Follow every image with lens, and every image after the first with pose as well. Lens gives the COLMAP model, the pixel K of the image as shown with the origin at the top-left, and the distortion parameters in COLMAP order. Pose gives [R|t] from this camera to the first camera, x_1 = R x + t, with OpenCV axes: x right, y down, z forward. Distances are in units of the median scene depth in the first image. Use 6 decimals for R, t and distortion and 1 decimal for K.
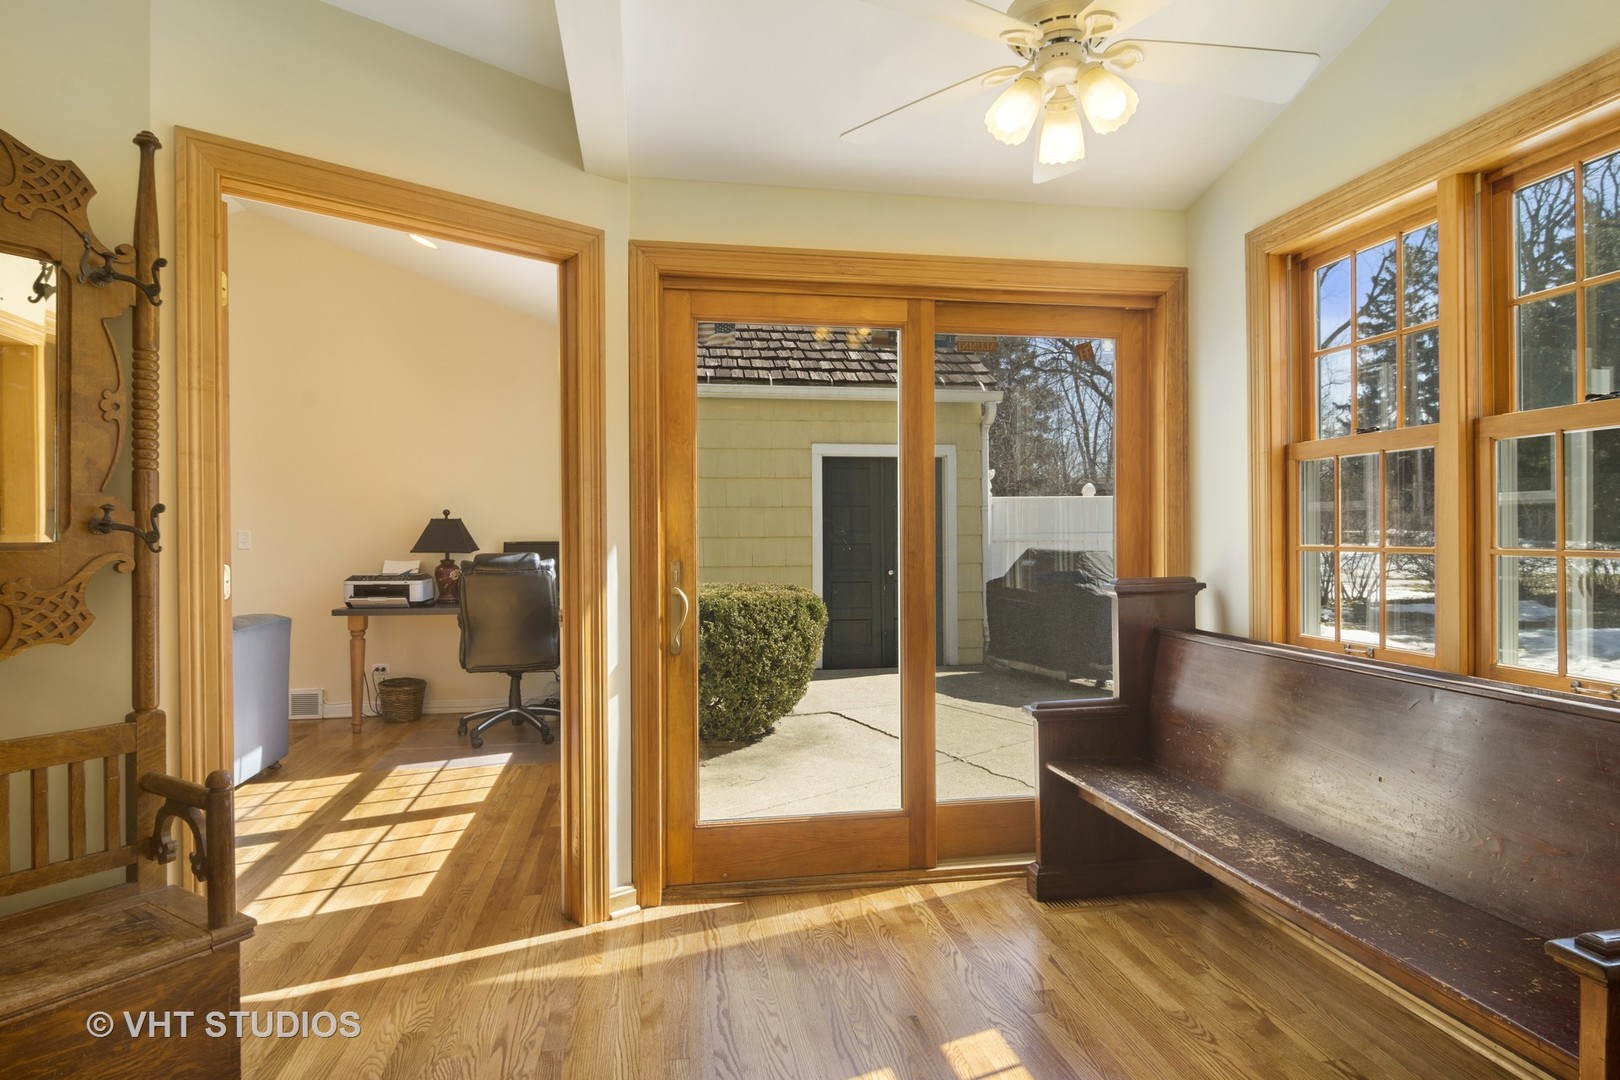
lens RADIAL K [[886.7, 0, 810.0], [0, 886.7, 540.0], [0, 0, 1]] dist [0.001173, 0.000508]
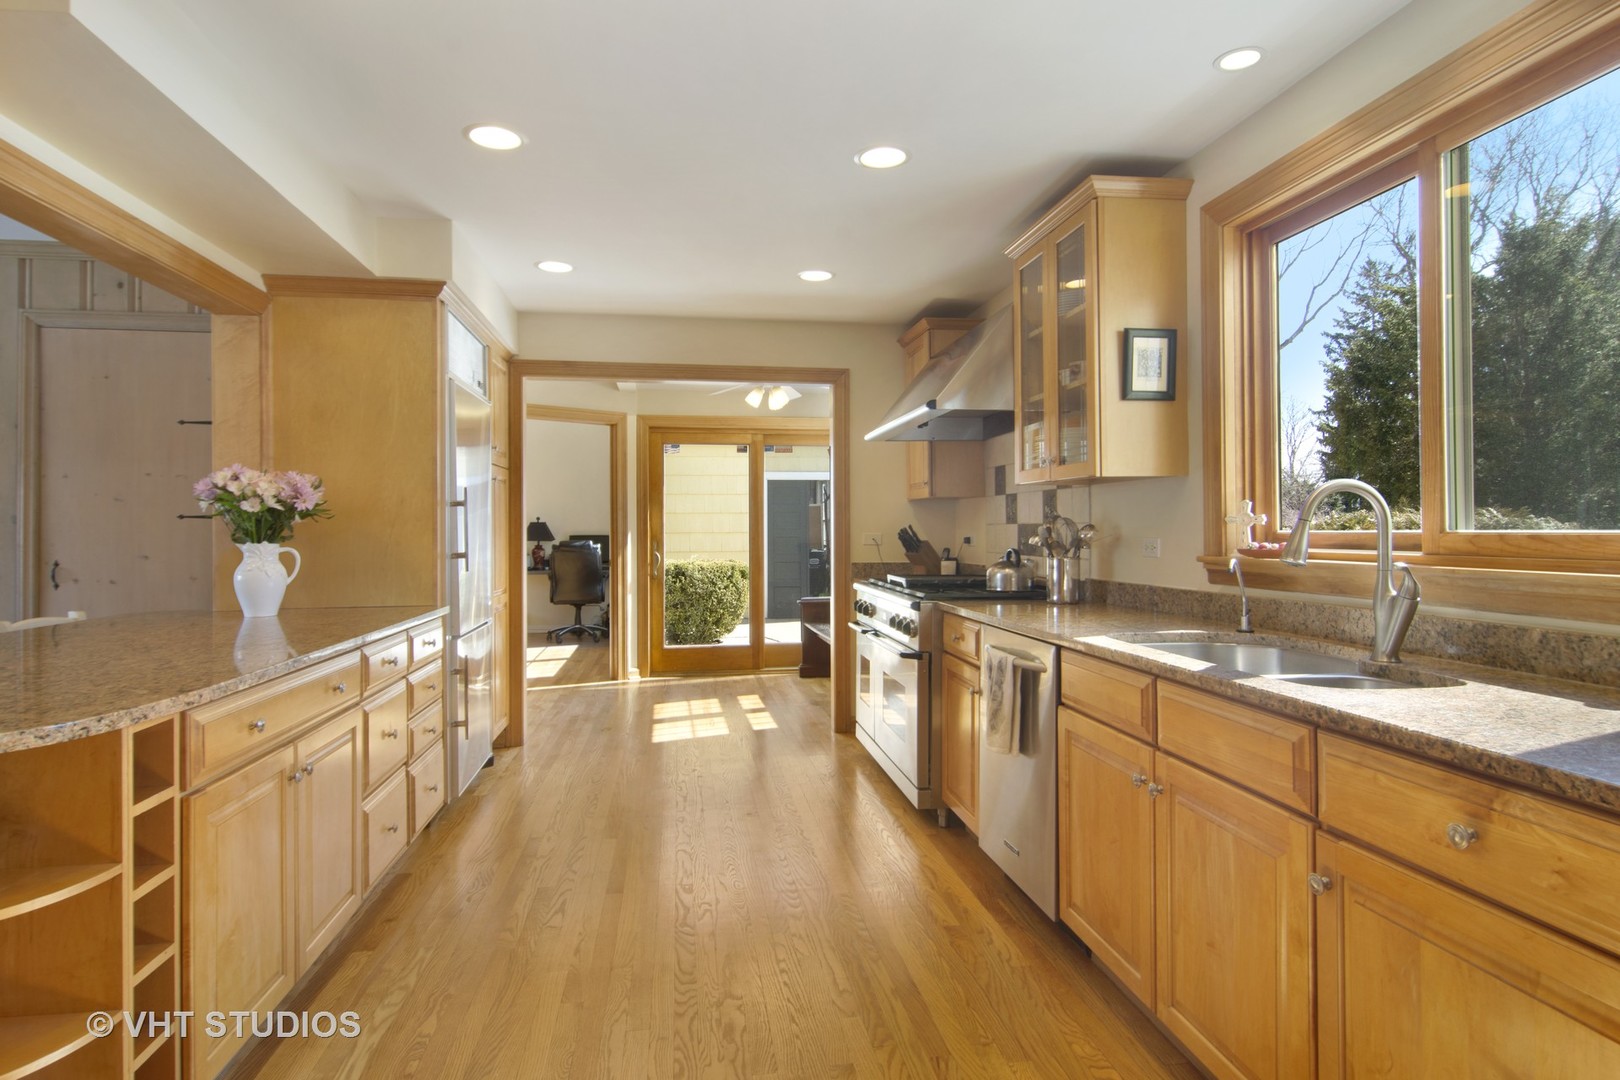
lens RADIAL K [[866.4, 0, 809.3], [0, 866.4, 533.0], [0, 0, 1]] dist [-0.000308, -0.002339]
pose [[0.999801, 0.000447, -0.019930, 0.184313], [-0.000540, 0.999989, -0.004651, 0.006791], [0.019927, 0.004661, 0.999791, -0.797178]]
